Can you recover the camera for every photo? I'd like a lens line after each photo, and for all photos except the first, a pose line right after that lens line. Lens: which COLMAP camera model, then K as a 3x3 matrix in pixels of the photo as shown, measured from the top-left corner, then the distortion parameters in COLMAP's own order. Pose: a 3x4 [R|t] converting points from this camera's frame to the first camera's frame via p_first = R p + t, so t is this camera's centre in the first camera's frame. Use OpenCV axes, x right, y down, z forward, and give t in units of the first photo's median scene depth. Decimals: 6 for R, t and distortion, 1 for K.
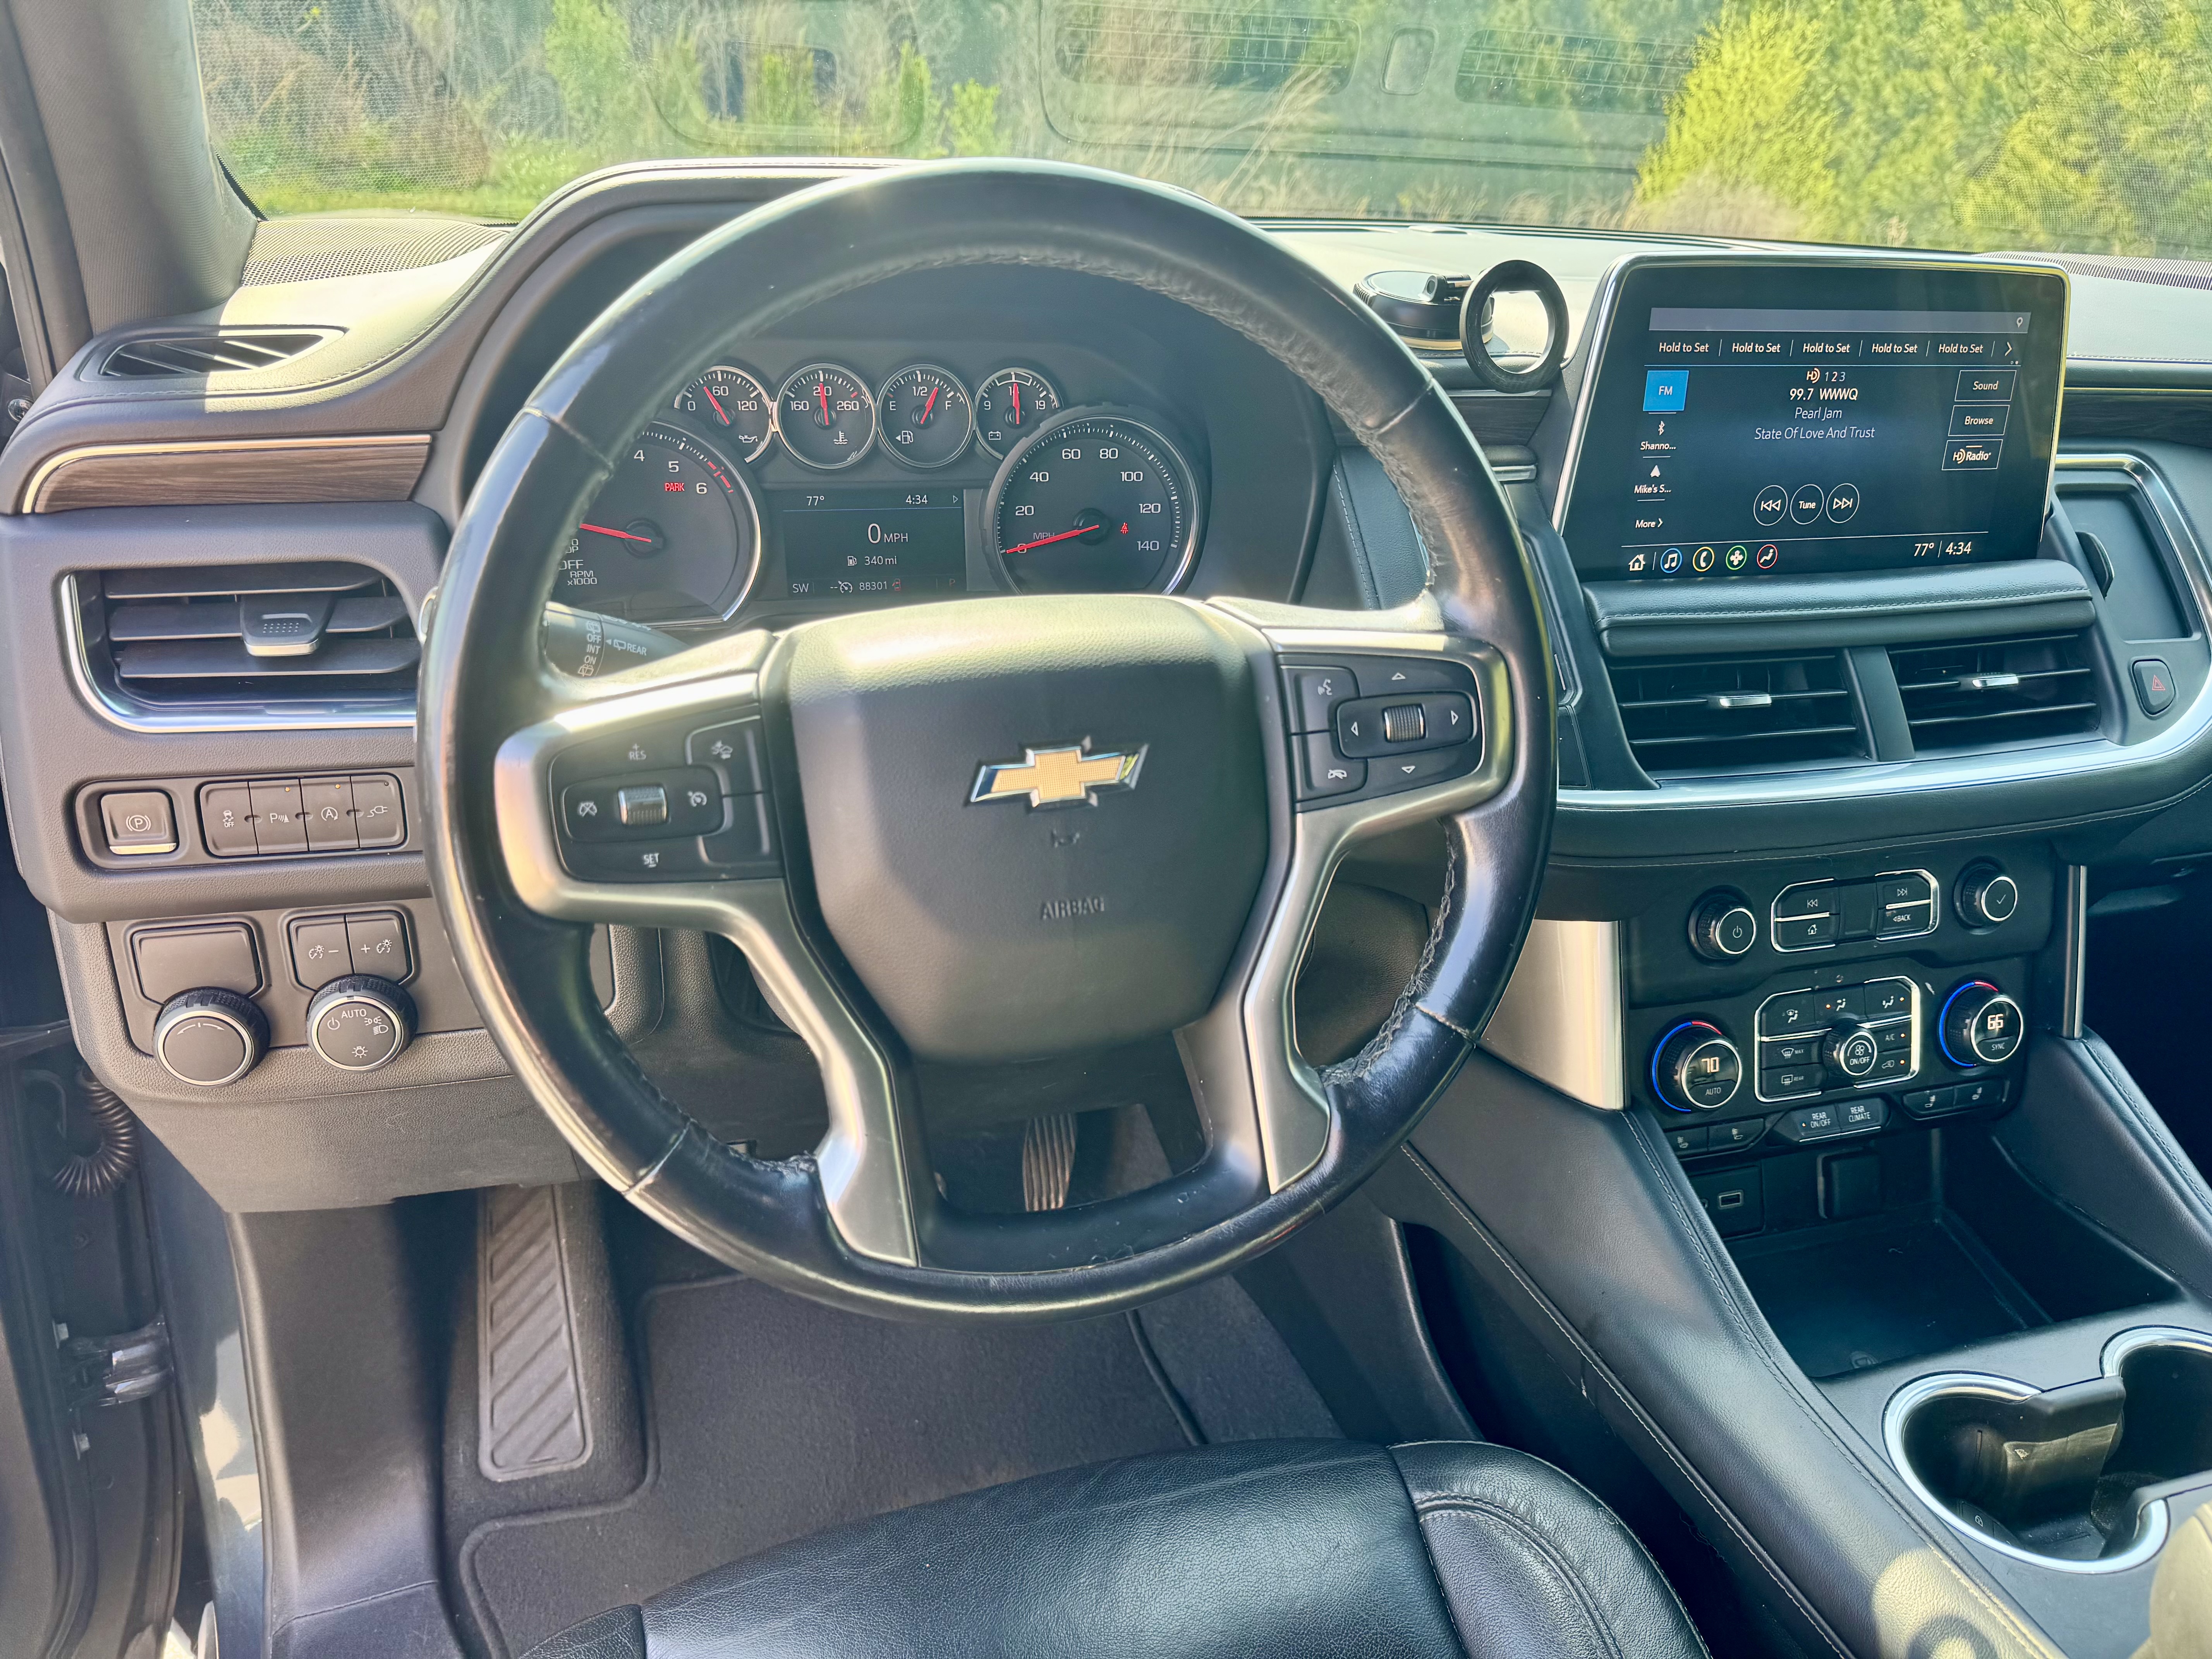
lens RADIAL K [[1553.1, 0, 1092.6], [0, 1553.1, 823.7], [0, 0, 1]] dist [-0.028734, 0.007123]
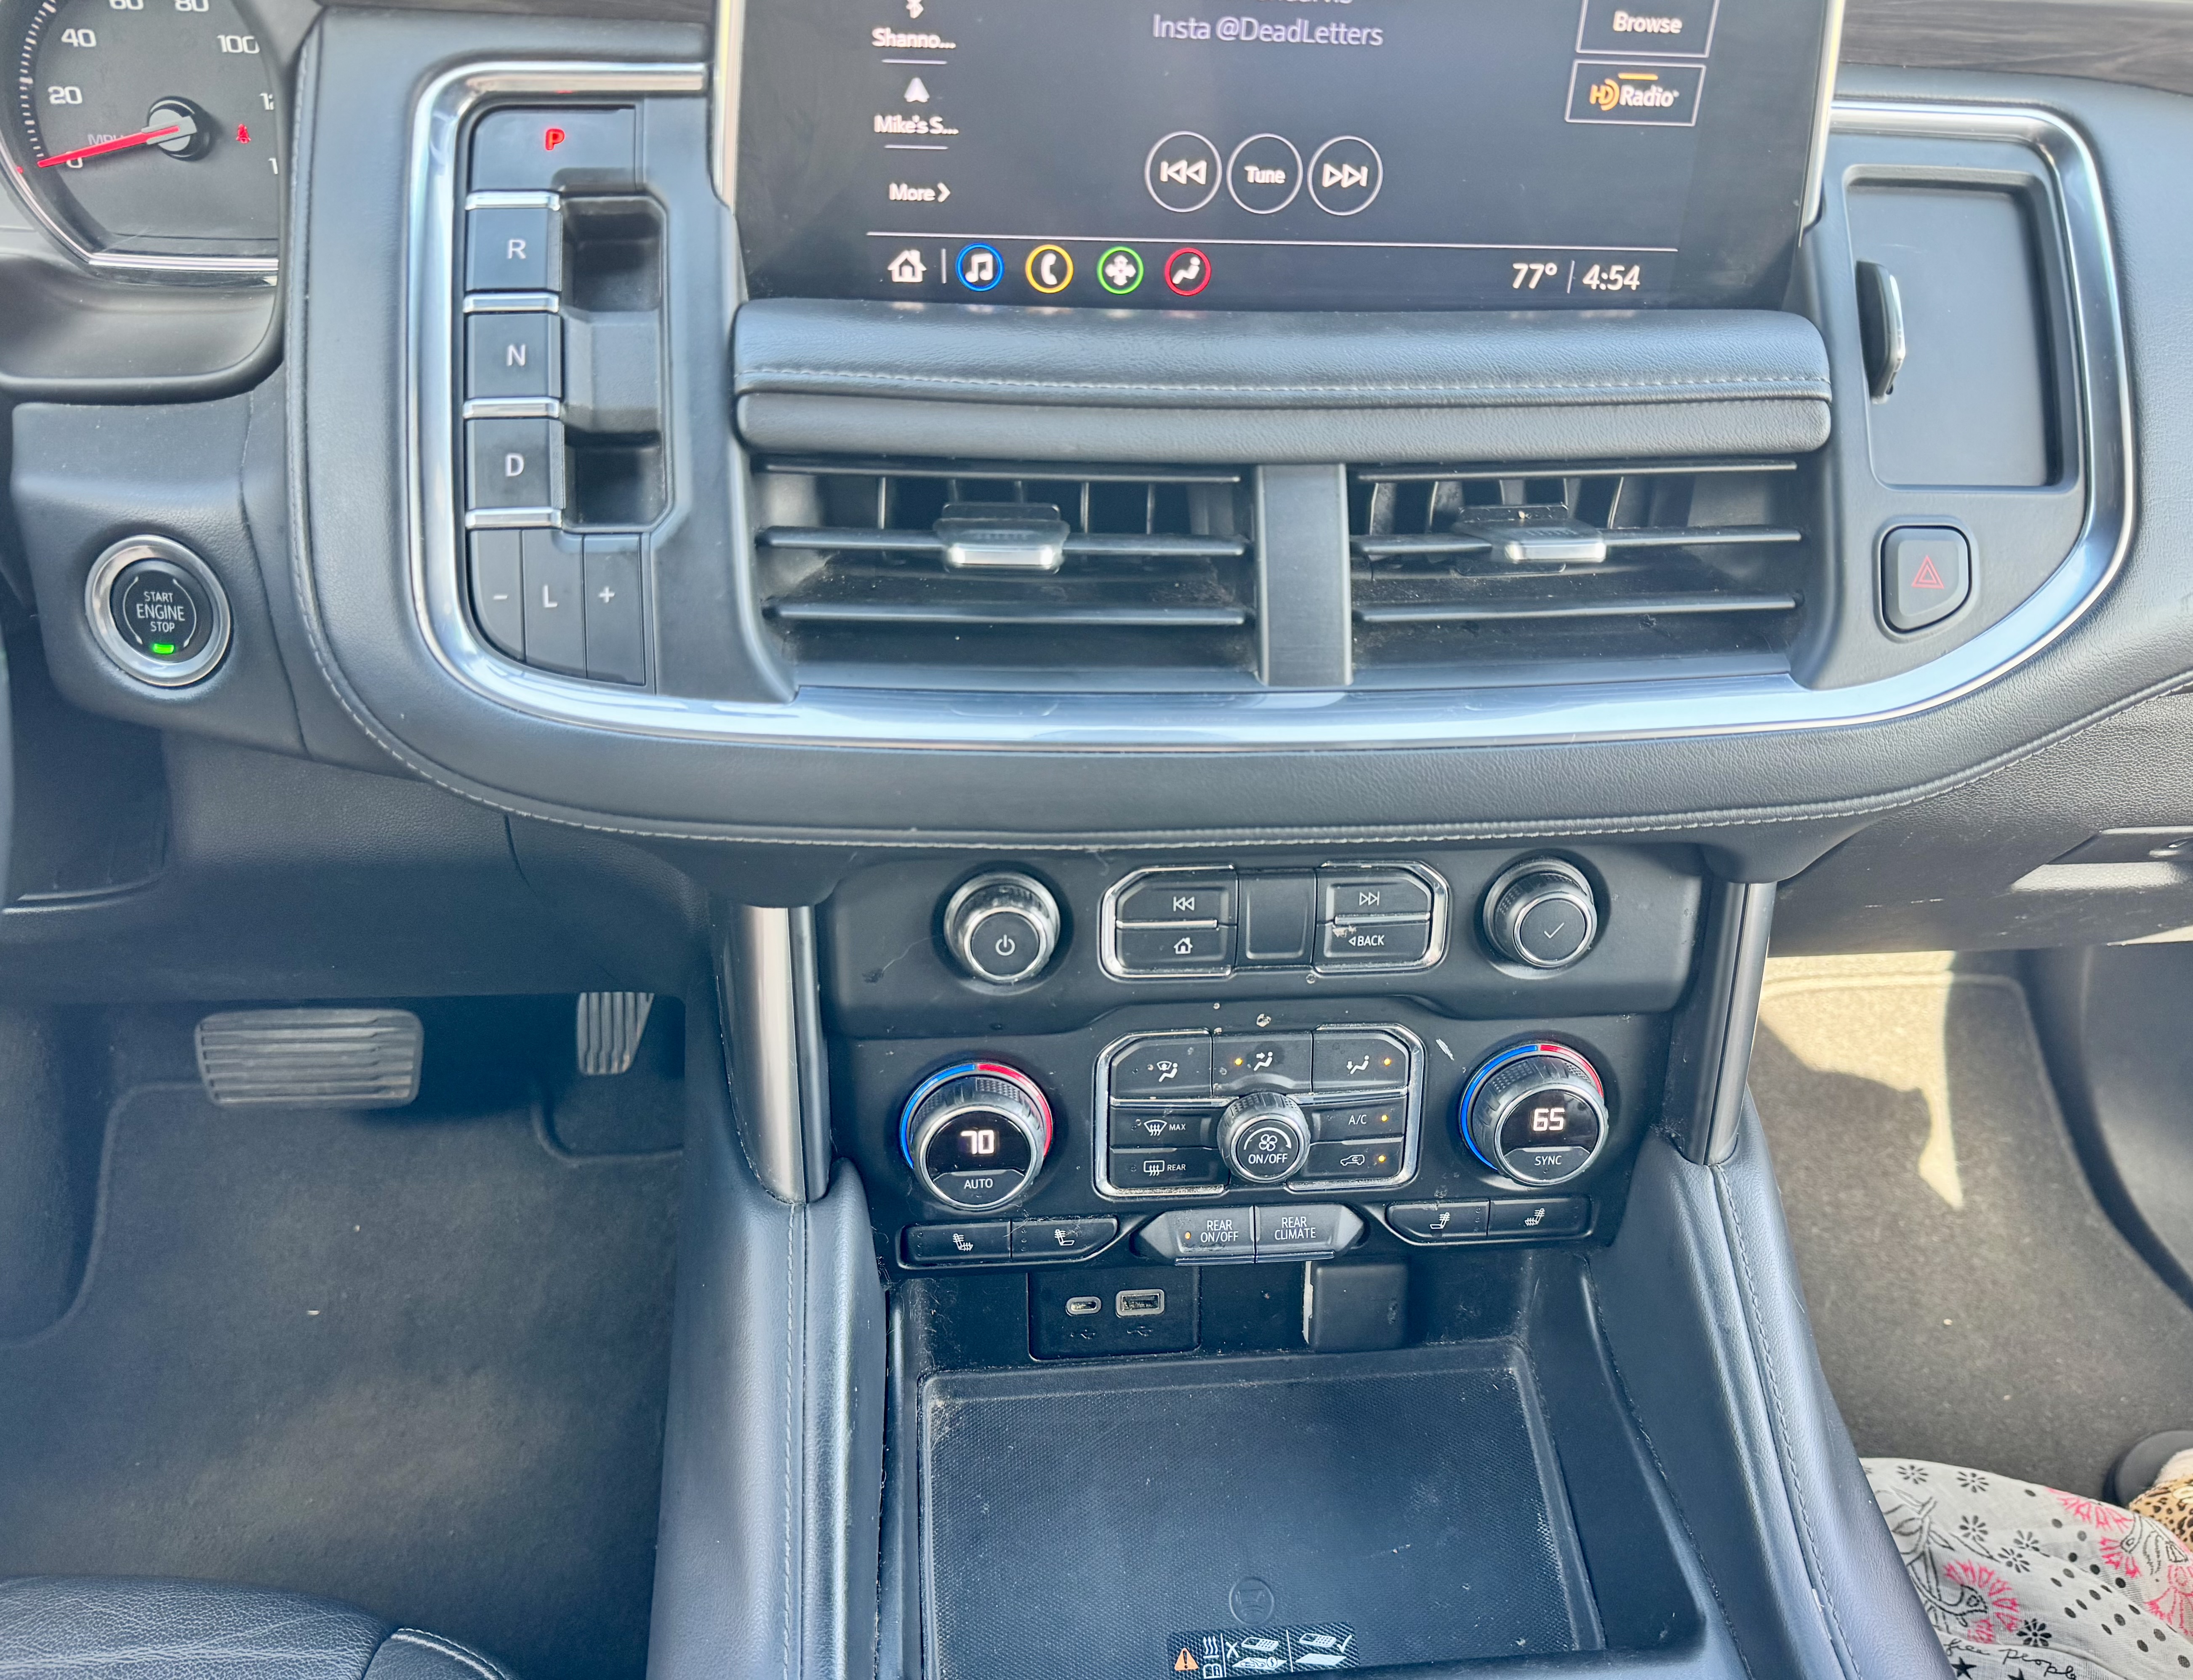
lens RADIAL K [[1740.5, 0, 1179.1], [0, 1740.5, 863.4], [0, 0, 1]] dist [0.012002, -0.034444]
pose [[0.985812, 0.119663, -0.117709, 0.543722], [-0.090628, 0.969714, 0.226805, -0.112320], [0.141285, -0.212919, 0.966801, 0.371149]]
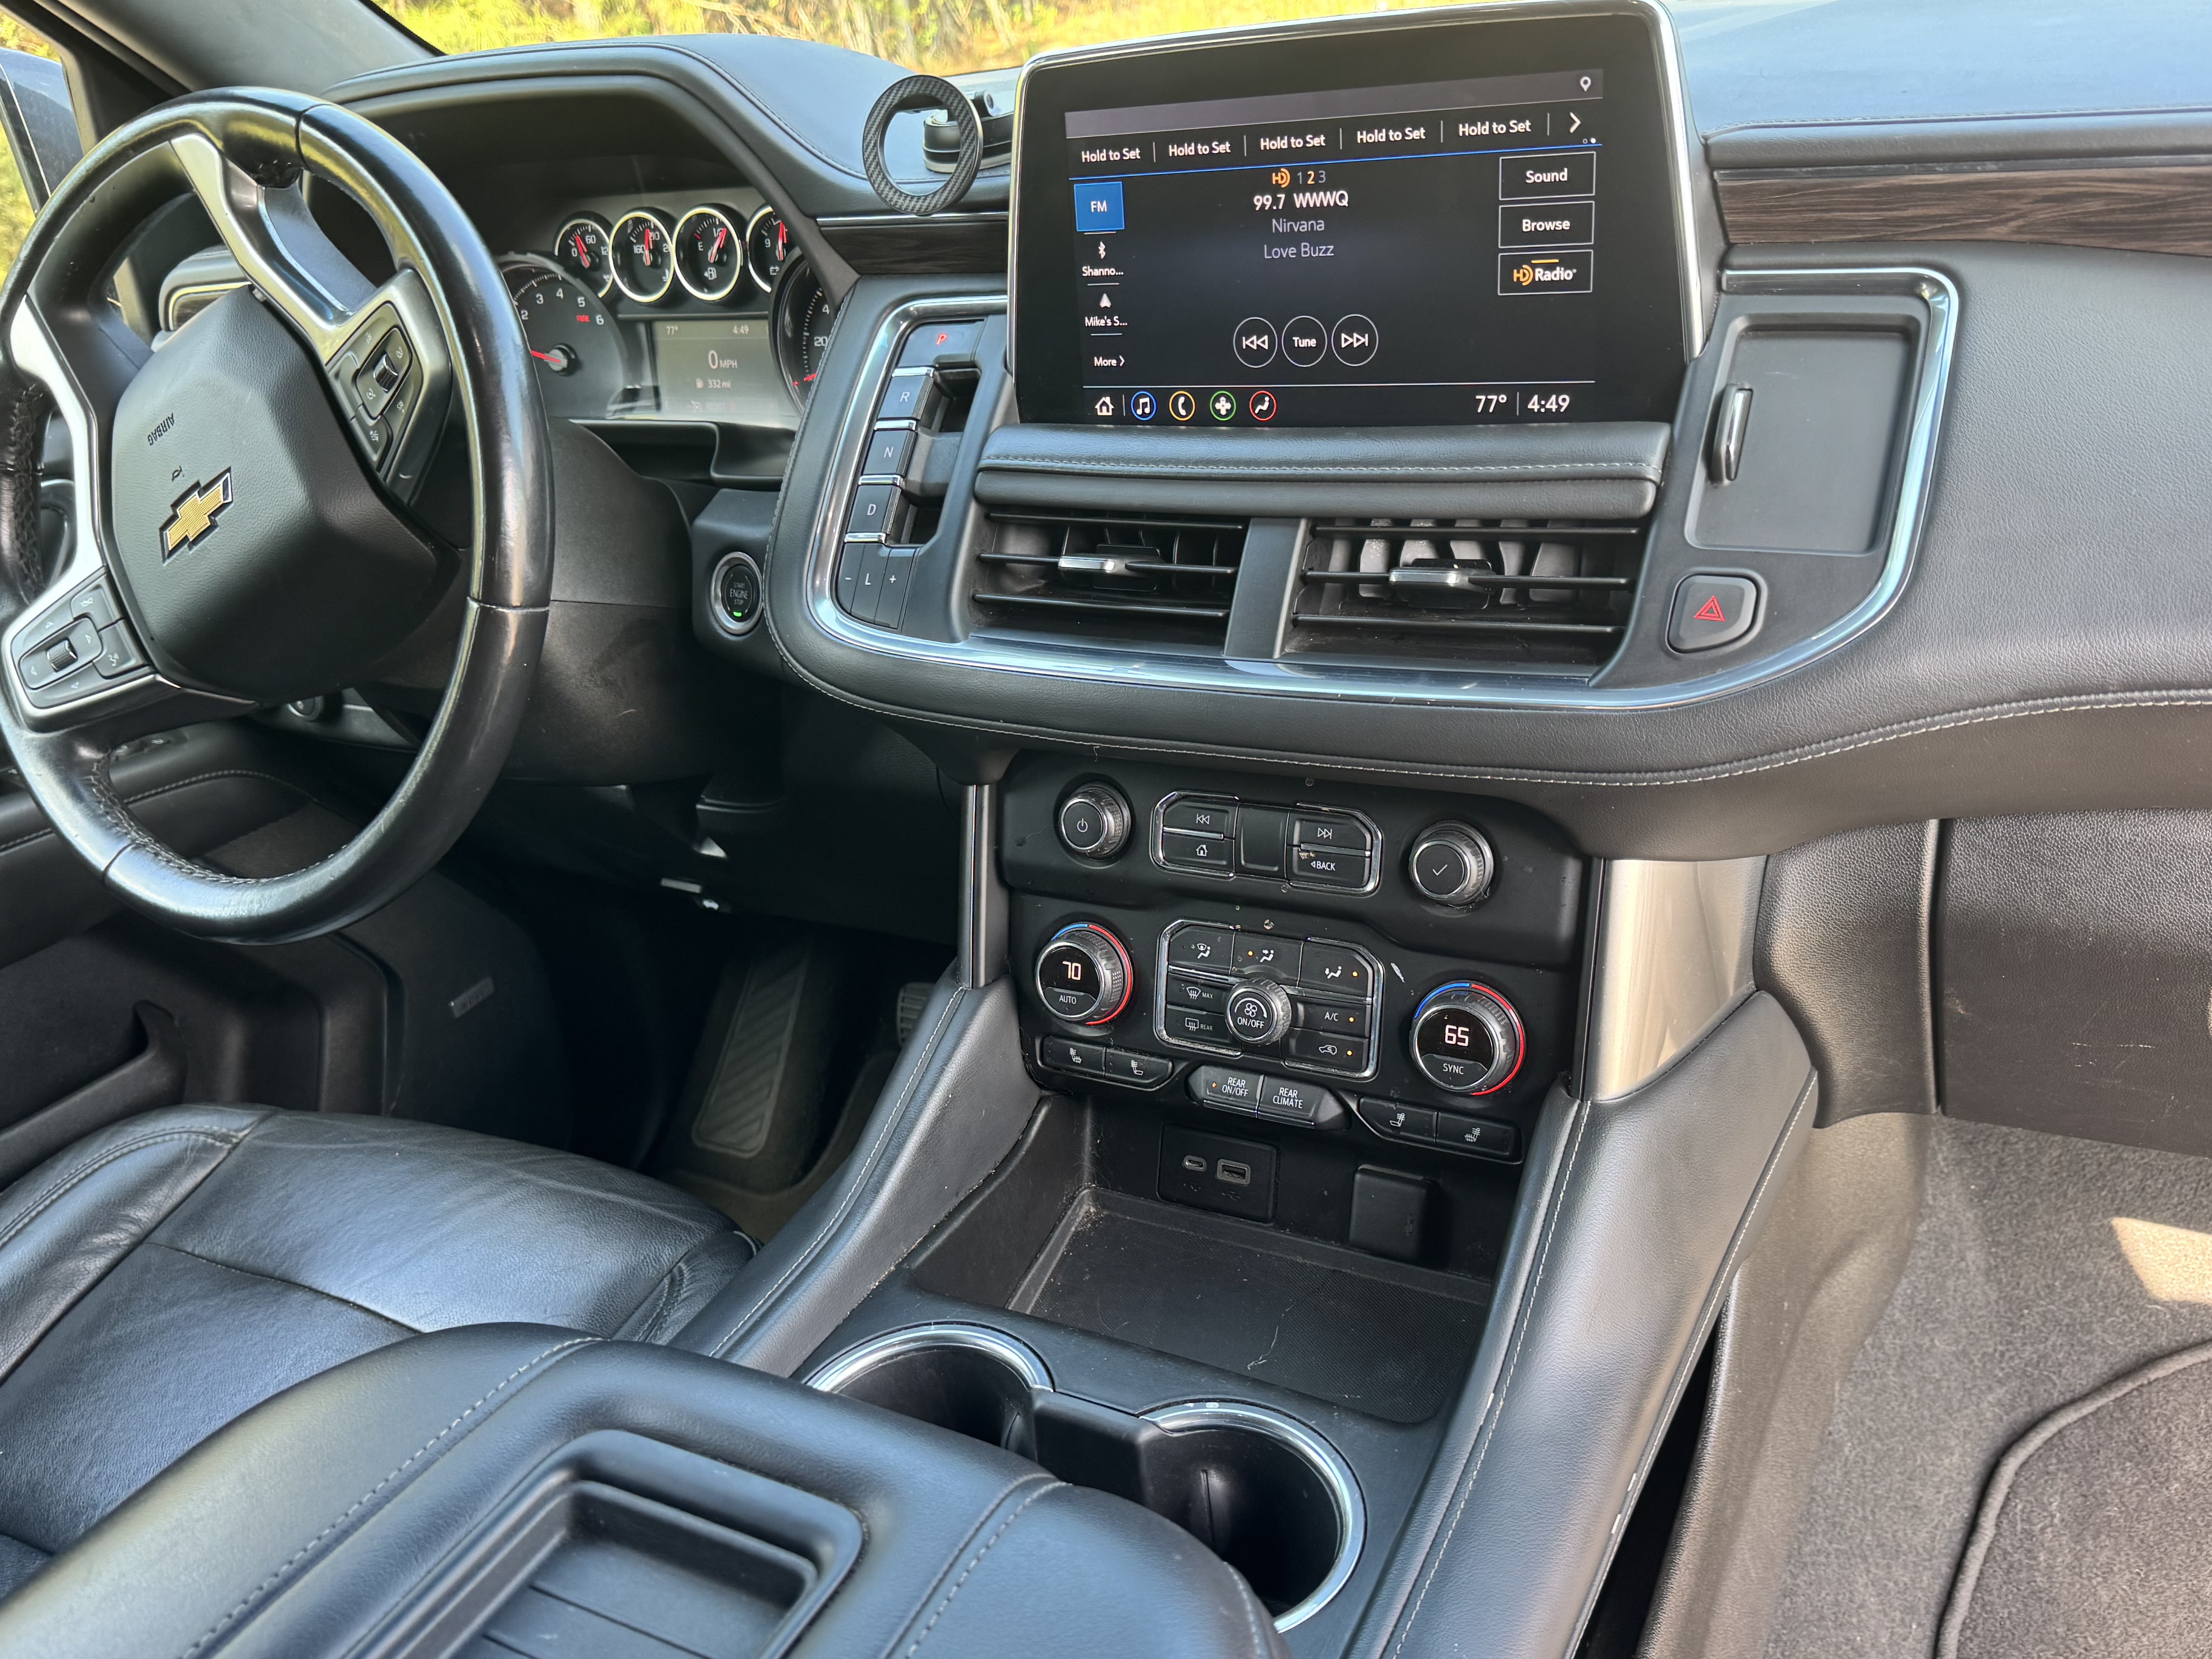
lens RADIAL K [[1817.0, 0, 1116.5], [0, 1817.0, 835.6], [0, 0, 1]] dist [0.067286, -0.013448]
pose [[0.712984, 0.193072, -0.674075, 1.114611], [-0.160852, 0.980743, 0.110772, -0.042736], [0.682481, 0.029448, 0.730310, 0.239799]]
